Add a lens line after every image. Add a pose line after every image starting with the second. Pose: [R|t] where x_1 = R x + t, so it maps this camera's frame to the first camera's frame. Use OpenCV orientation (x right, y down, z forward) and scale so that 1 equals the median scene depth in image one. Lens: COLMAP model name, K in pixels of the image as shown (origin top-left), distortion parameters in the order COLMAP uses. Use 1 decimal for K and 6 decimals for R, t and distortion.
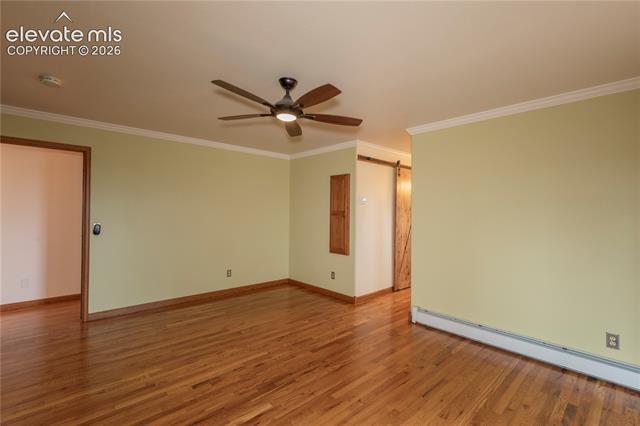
lens RADIAL K [[288.9, 0, 322.6], [0, 288.9, 211.6], [0, 0, 1]] dist [0.005091, 0.000361]
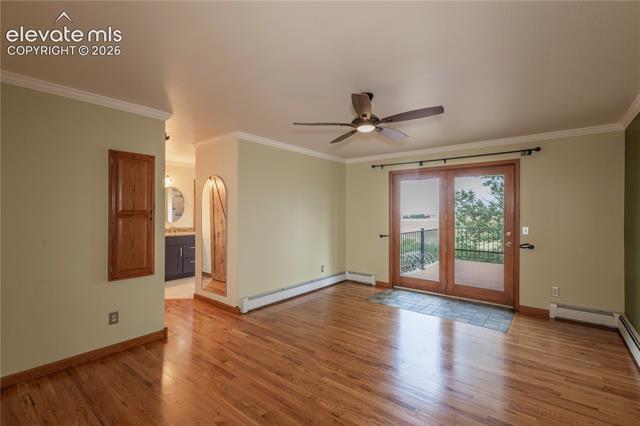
lens RADIAL K [[288.9, 0, 322.6], [0, 288.9, 211.6], [0, 0, 1]] dist [0.005091, 0.000361]
pose [[-0.122819, -0.007713, 0.992399, -0.846301], [-0.003626, 0.999967, 0.007323, -0.003802], [-0.992422, -0.002699, -0.122843, 0.911134]]
